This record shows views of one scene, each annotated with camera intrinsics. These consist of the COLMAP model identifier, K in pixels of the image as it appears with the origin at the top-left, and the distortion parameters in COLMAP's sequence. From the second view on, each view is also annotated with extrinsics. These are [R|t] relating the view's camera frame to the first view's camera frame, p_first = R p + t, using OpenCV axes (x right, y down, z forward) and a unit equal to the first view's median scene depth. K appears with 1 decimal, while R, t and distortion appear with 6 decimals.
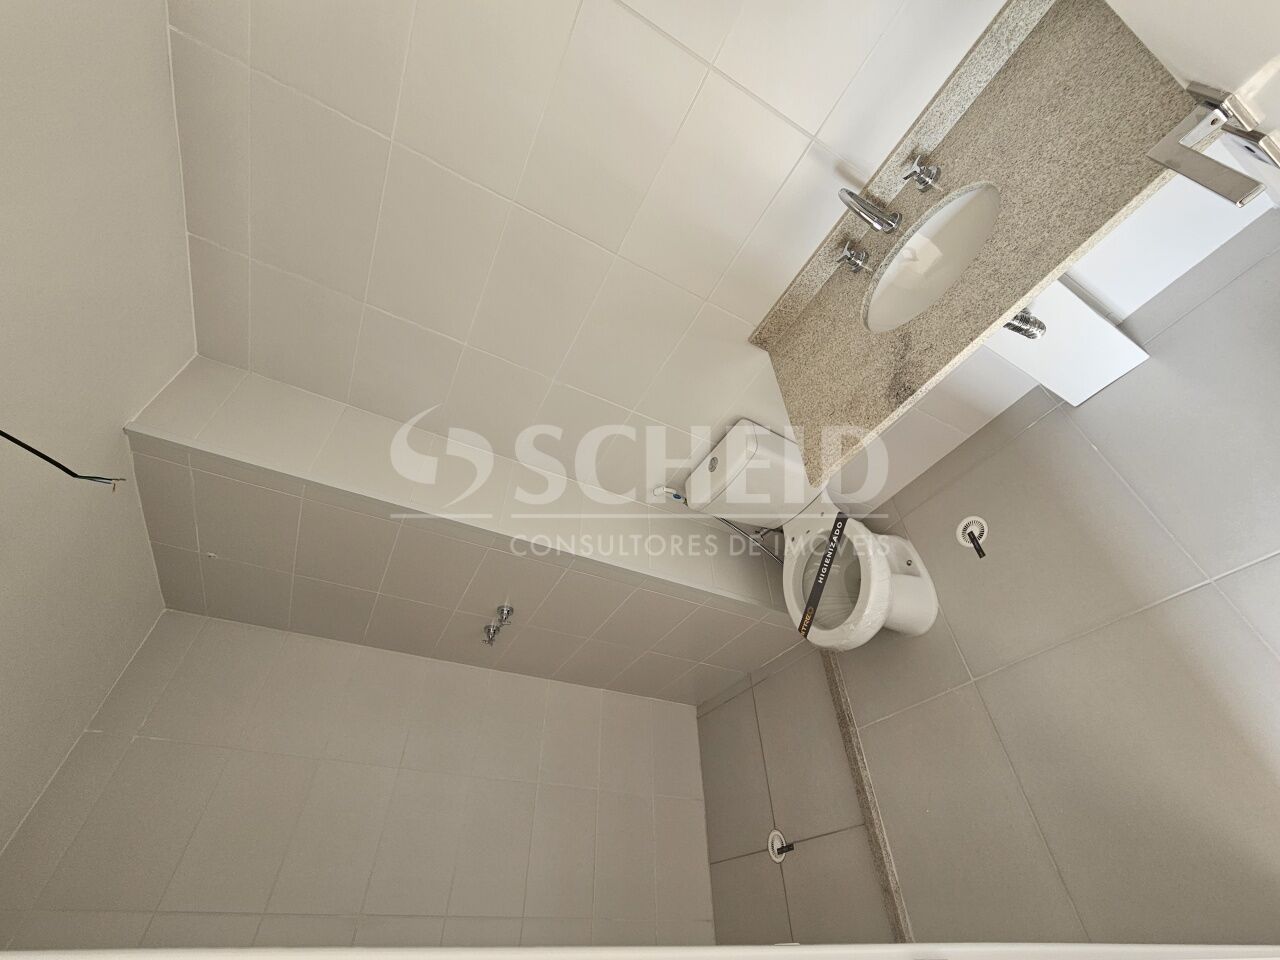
lens RADIAL K [[530.4, 0, 644.3], [0, 530.4, 478.1], [0, 0, 1]] dist [-0.001766, 0.000057]
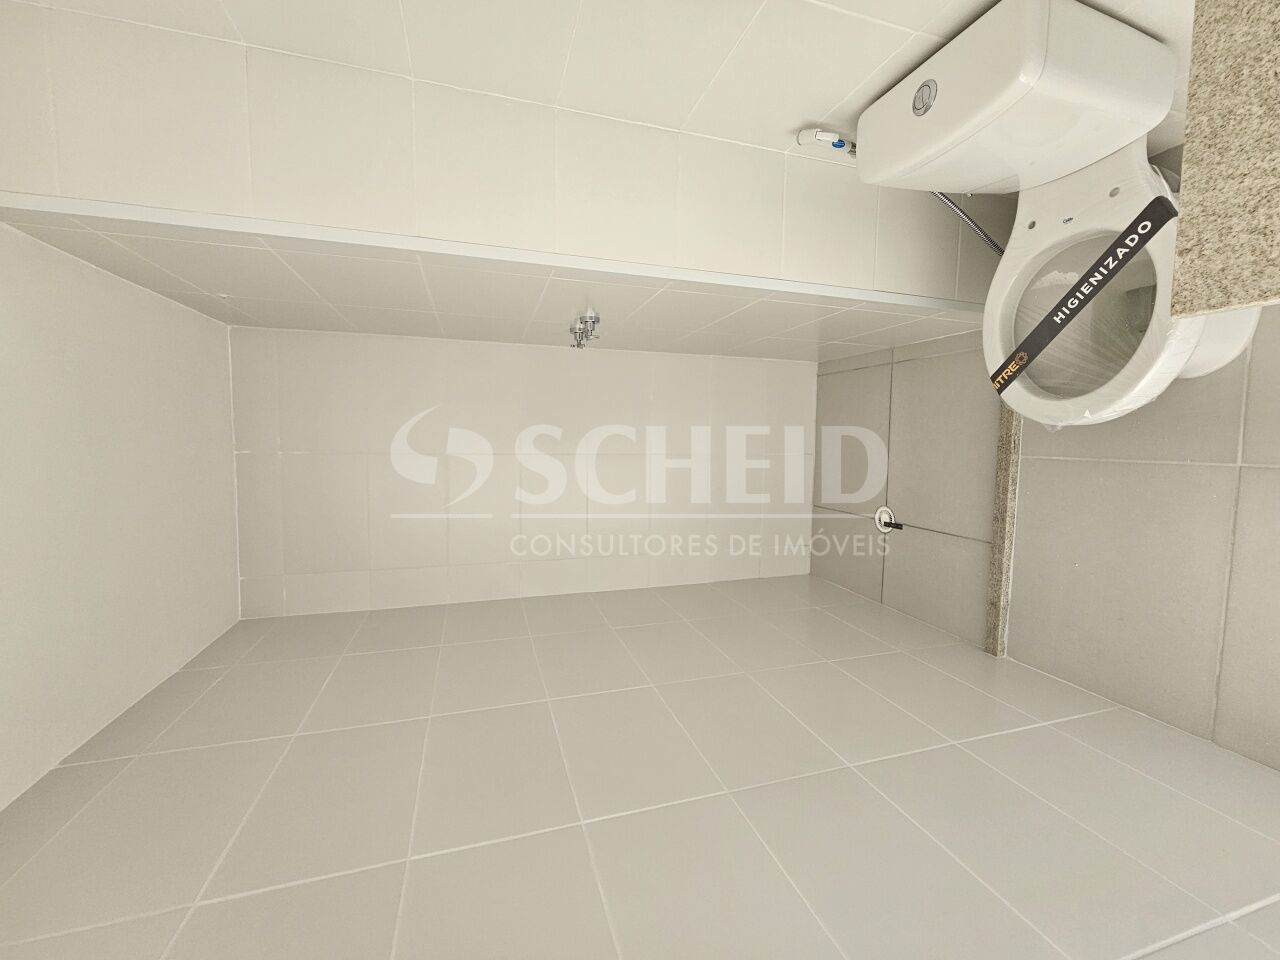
lens RADIAL K [[530.4, 0, 644.3], [0, 530.4, 478.1], [0, 0, 1]] dist [-0.001766, 0.000057]
pose [[0.982441, 0.045490, -0.180944, -0.029571], [0.103002, 0.676396, 0.729301, -0.183760], [0.155565, -0.735132, 0.659833, 0.353684]]
